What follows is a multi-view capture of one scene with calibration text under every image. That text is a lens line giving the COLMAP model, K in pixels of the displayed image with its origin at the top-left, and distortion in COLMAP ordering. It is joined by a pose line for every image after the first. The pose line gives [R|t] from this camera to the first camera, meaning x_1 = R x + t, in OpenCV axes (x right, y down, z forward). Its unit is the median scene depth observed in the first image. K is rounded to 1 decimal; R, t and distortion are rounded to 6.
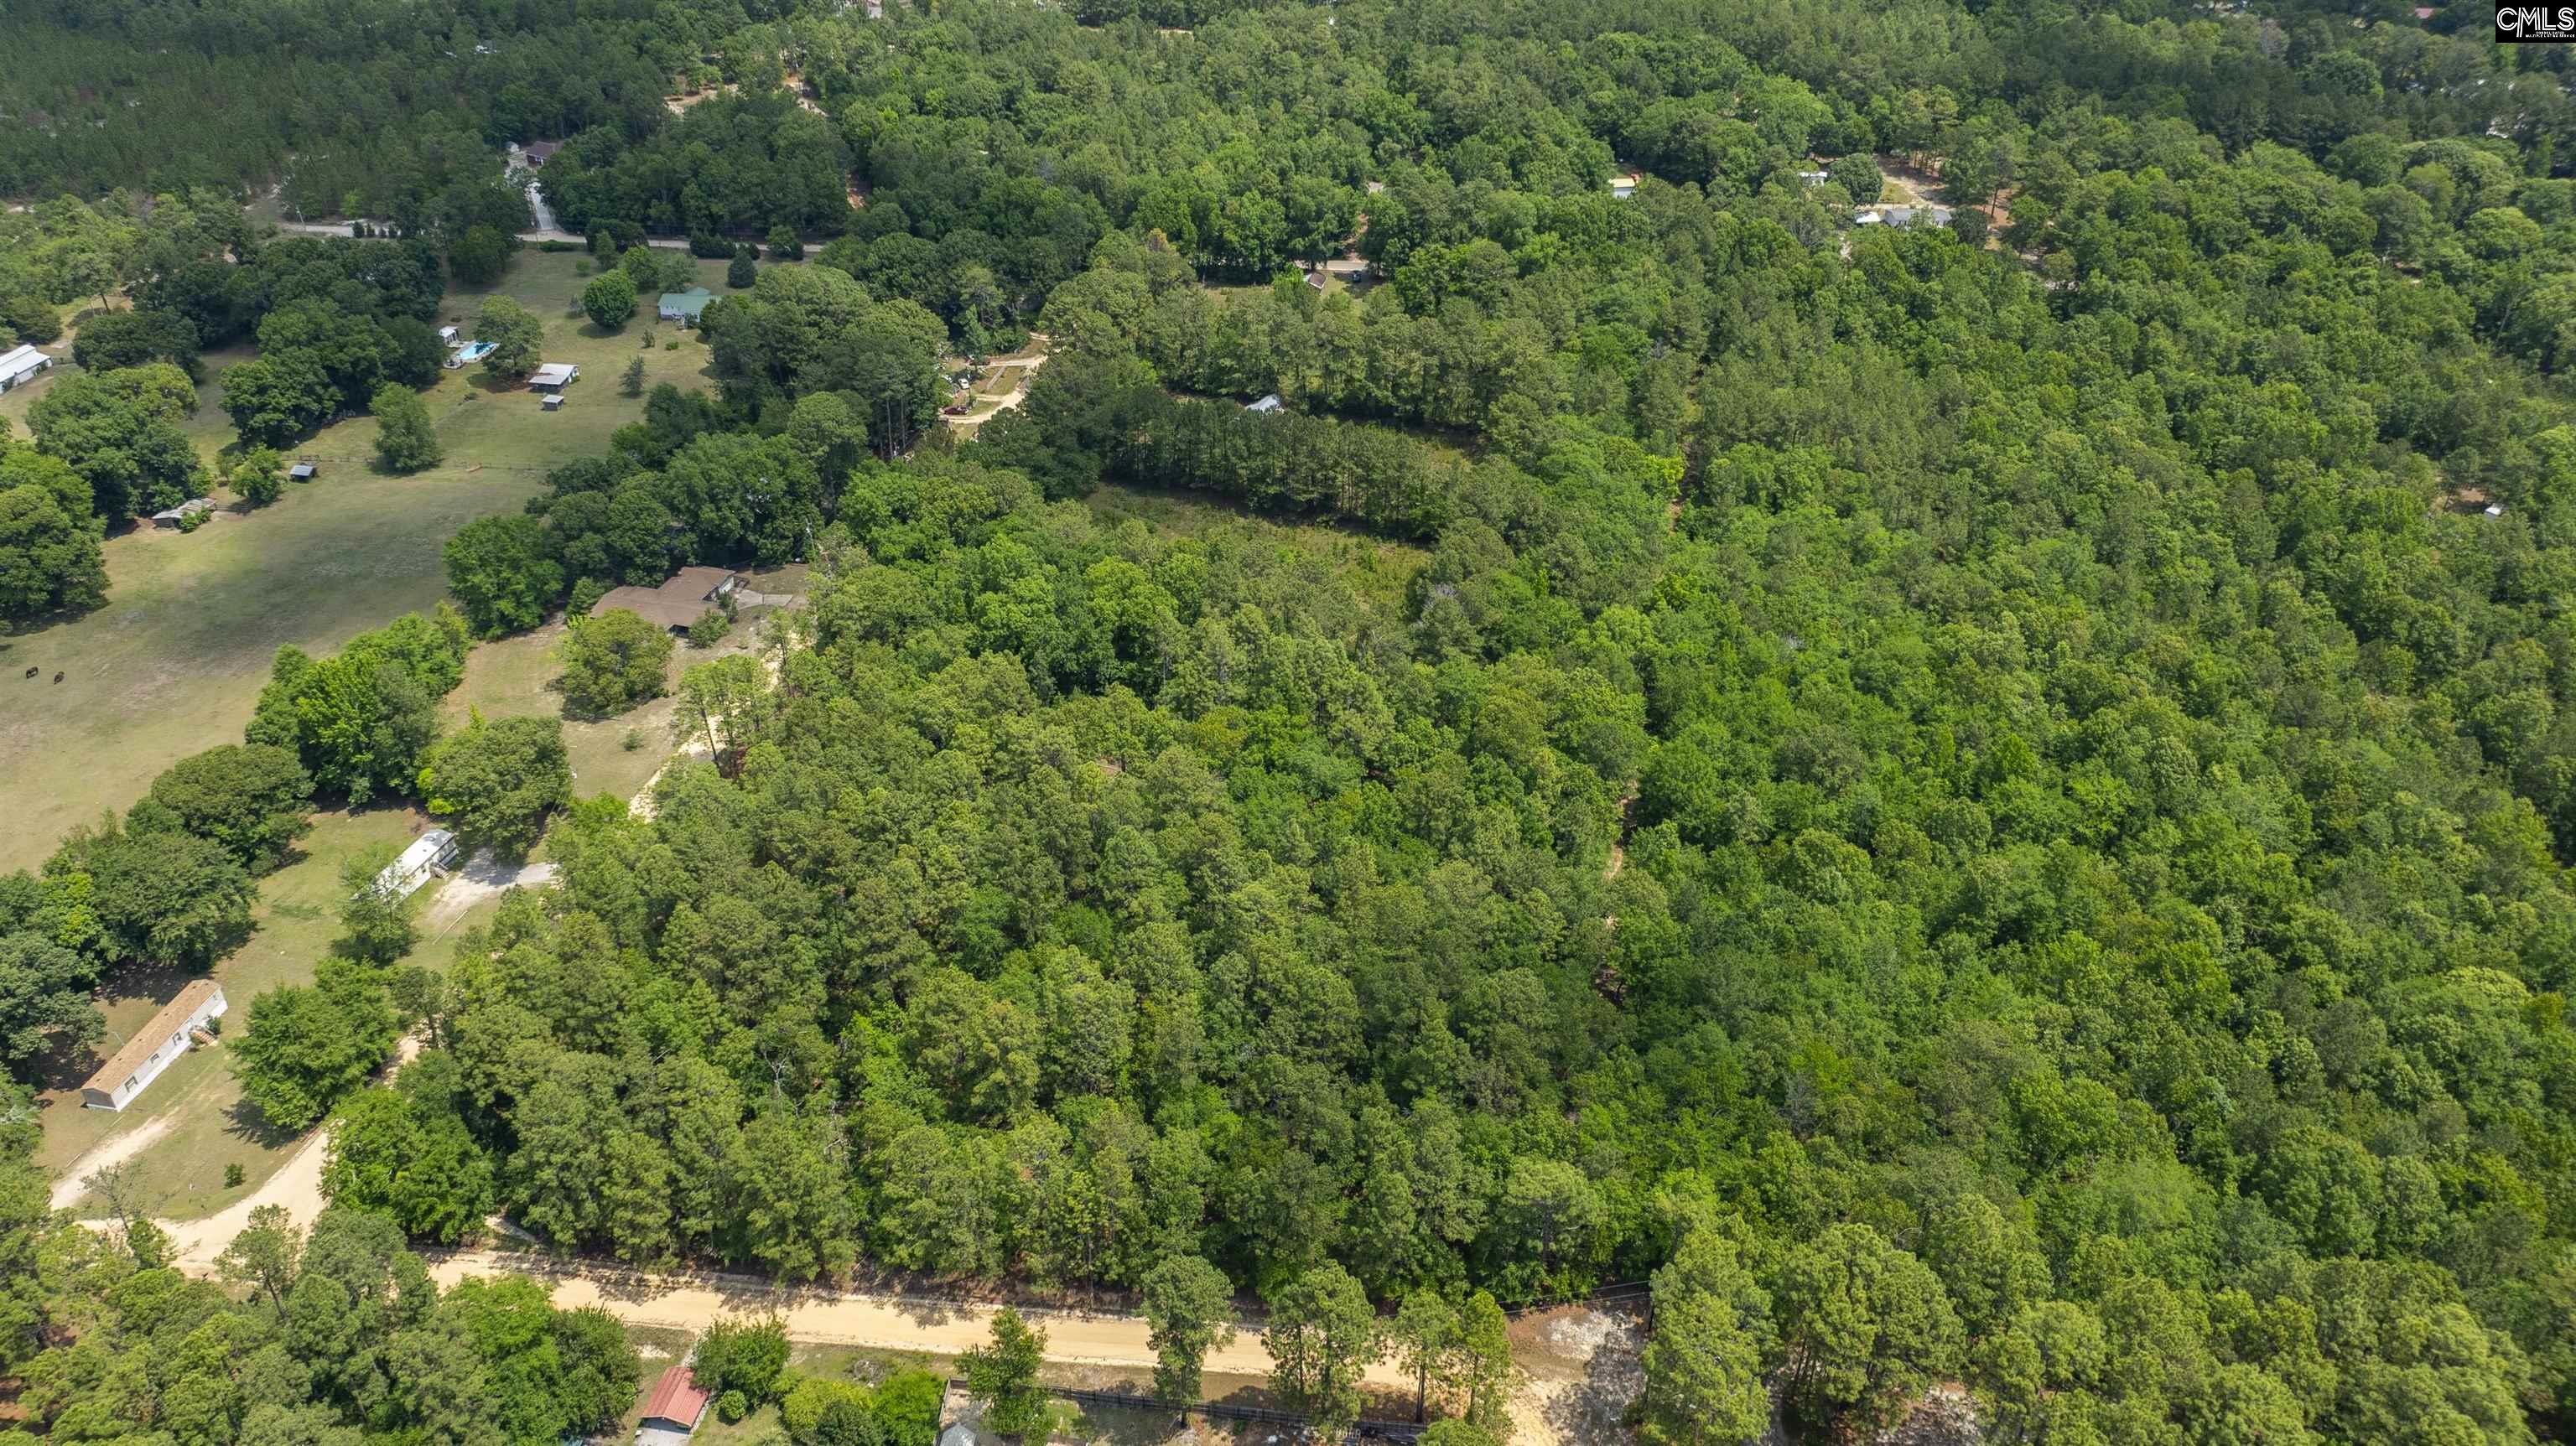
lens RADIAL K [[1837.6, 0, 1288.0], [0, 1837.6, 723.0], [0, 0, 1]] dist [-0.034083, 0.026982]
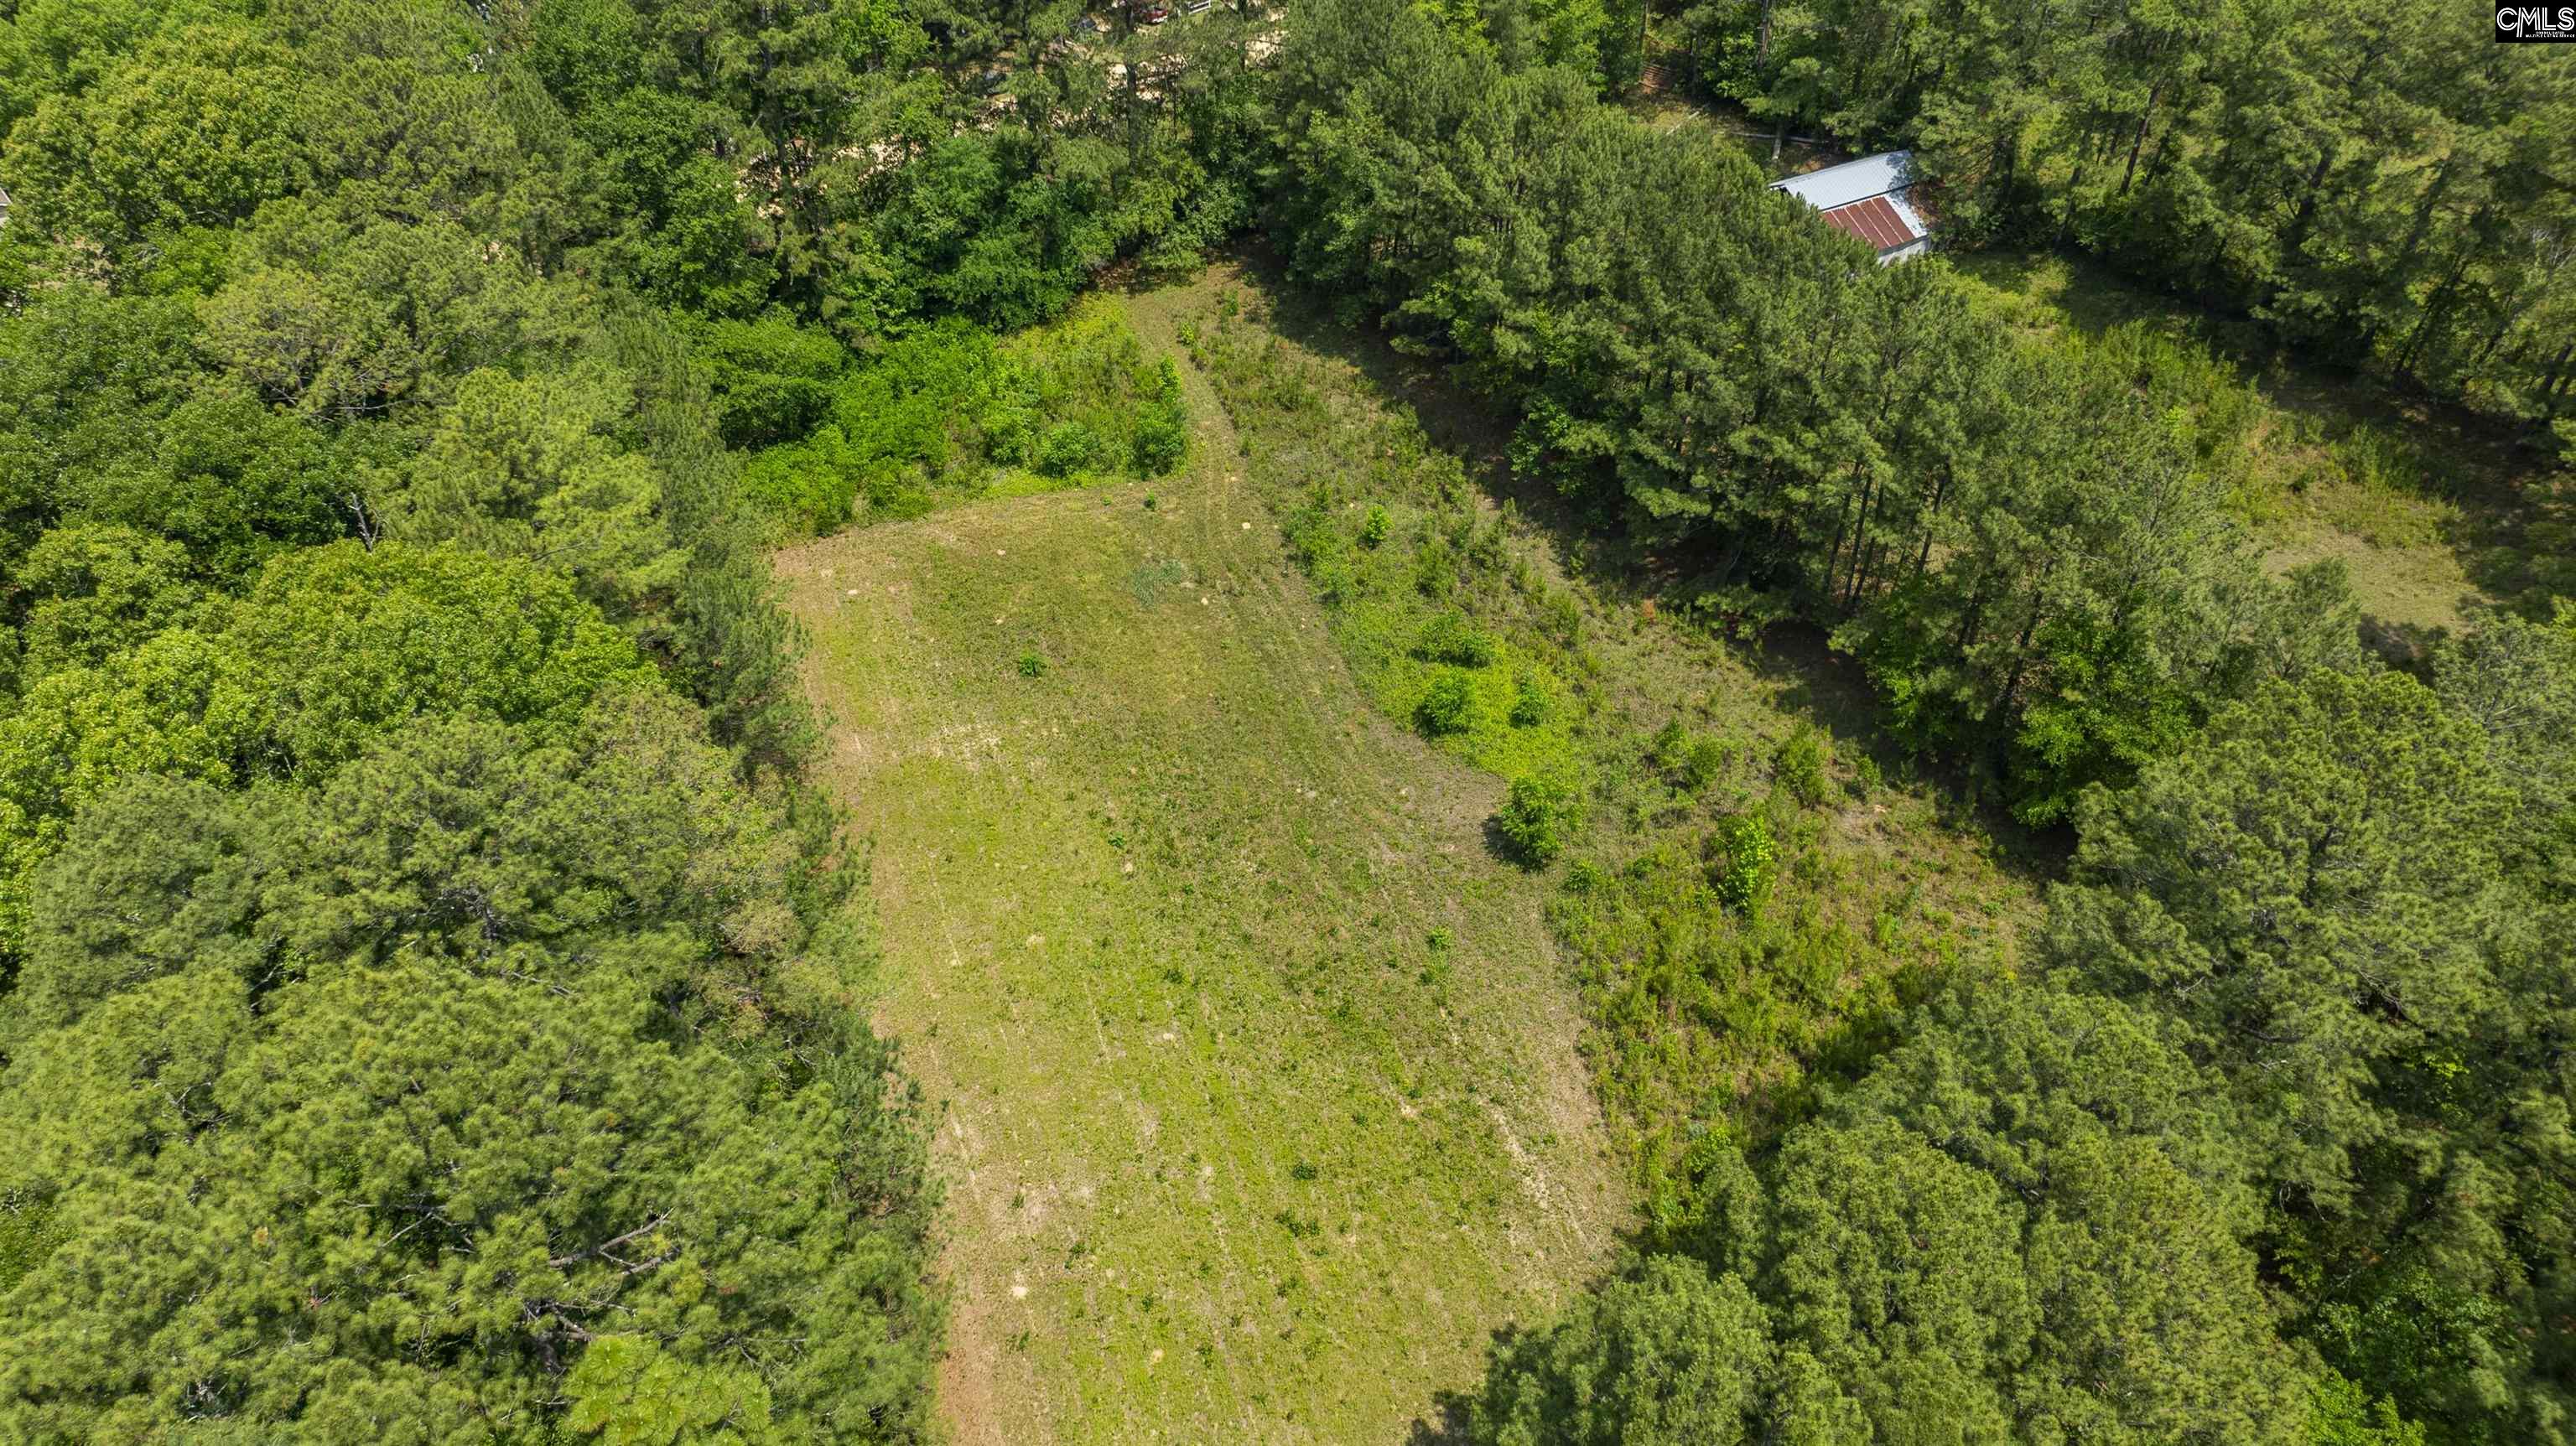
lens RADIAL K [[1837.6, 0, 1288.0], [0, 1837.6, 723.0], [0, 0, 1]] dist [-0.034083, 0.026982]
pose [[0.824696, 0.369044, -0.428584, 0.076857], [-0.319106, 0.929261, 0.186130, -0.112158], [0.466956, -0.016737, 0.884122, 0.668999]]
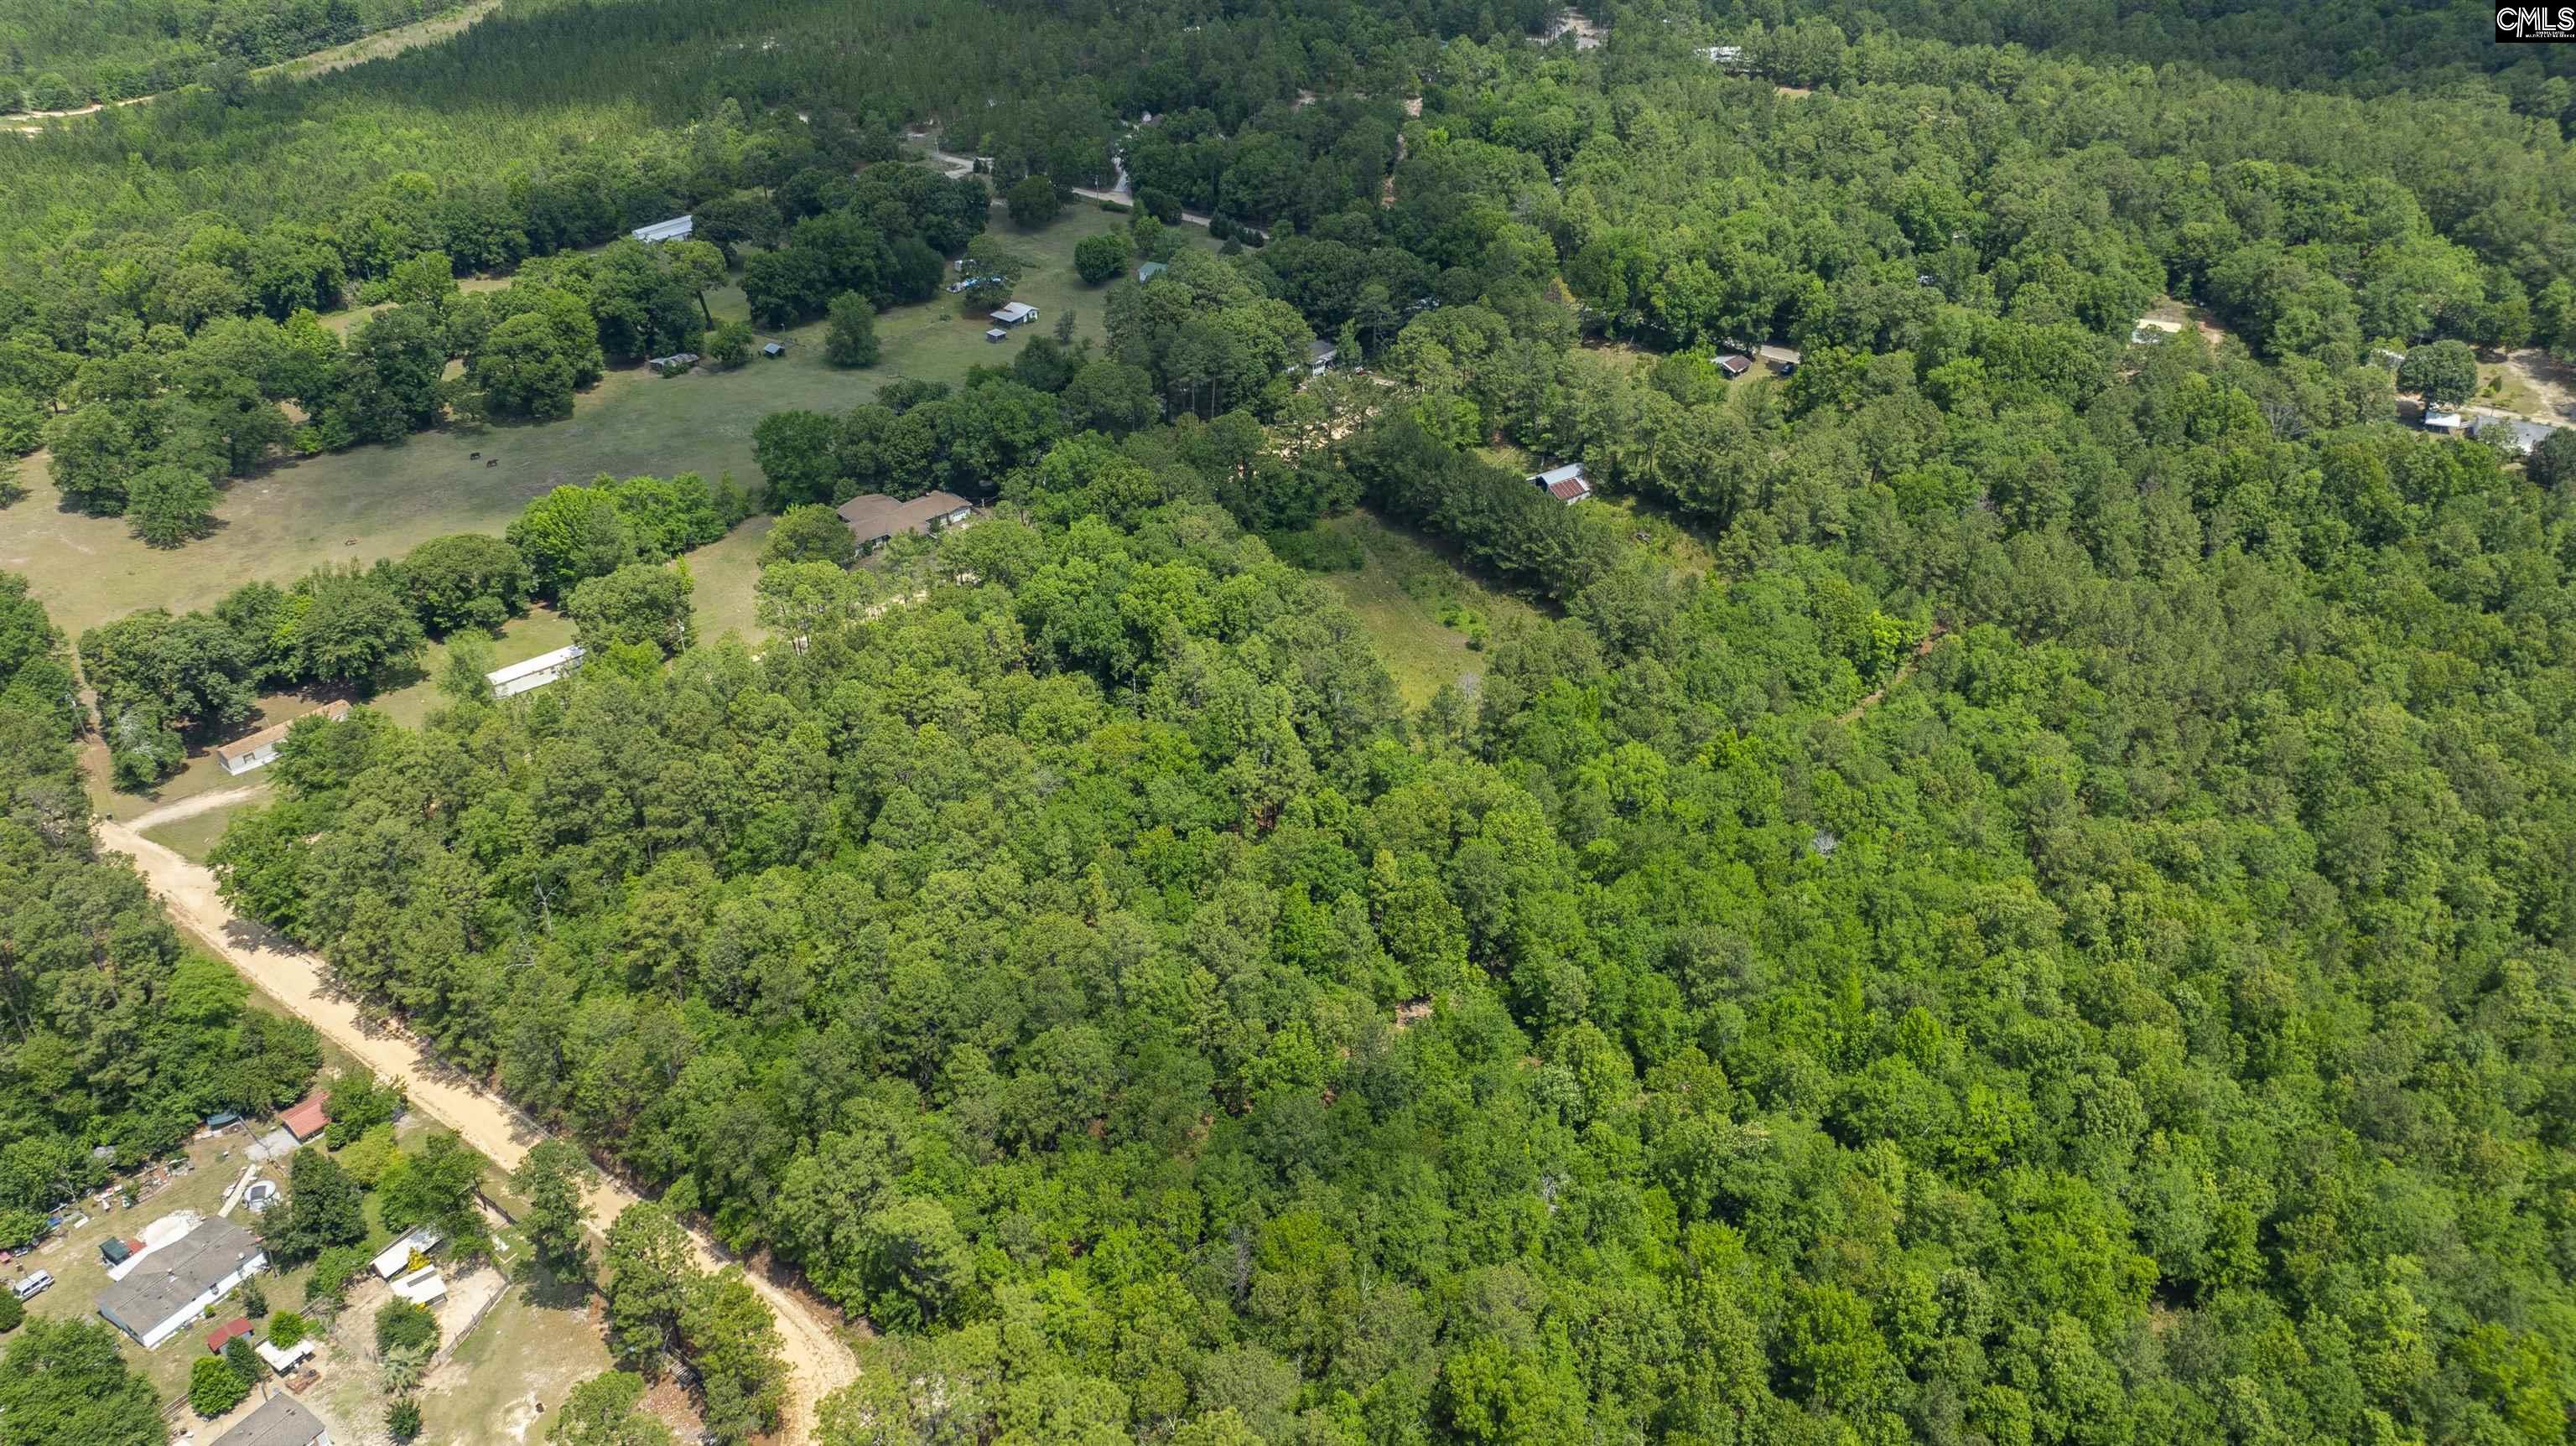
lens RADIAL K [[1837.6, 0, 1288.0], [0, 1837.6, 723.0], [0, 0, 1]] dist [-0.034083, 0.026982]
pose [[0.865051, 0.270255, -0.422668, 0.302449], [-0.278026, 0.959542, 0.044515, -0.048902], [0.417598, 0.079005, 0.905191, 0.078716]]
